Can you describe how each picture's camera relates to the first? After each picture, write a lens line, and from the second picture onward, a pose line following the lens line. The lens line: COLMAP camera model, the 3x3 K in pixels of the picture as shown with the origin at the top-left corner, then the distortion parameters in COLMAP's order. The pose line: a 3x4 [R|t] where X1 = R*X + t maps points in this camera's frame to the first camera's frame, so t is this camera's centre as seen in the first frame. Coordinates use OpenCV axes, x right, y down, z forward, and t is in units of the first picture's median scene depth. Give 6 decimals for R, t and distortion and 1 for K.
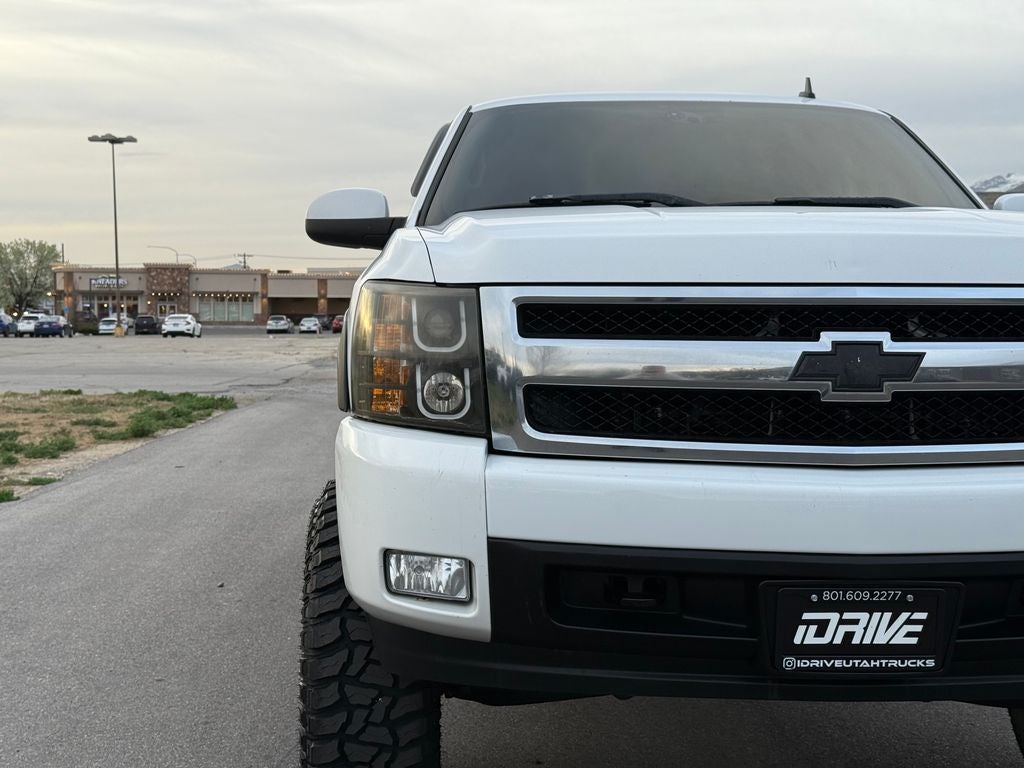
lens RADIAL K [[1418.0, 0, 503.1], [0, 1418.0, 381.7], [0, 0, 1]] dist [0.128917, 0.000000]
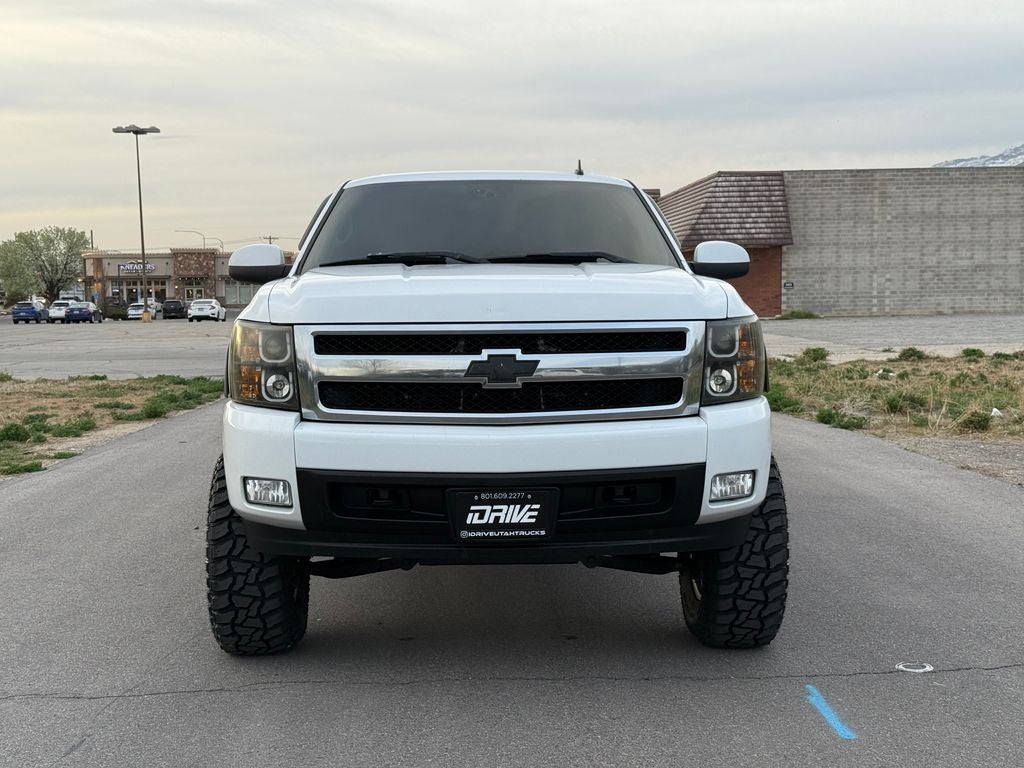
lens RADIAL K [[1418.0, 0, 511.8], [0, 1418.0, 381.6], [0, 0, 1]] dist [0.128917, 0.000000]
pose [[0.999763, -0.015291, -0.015526, 0.250010], [0.015541, 0.999749, 0.016106, -0.019827], [0.015275, -0.016344, 0.999750, -0.671256]]
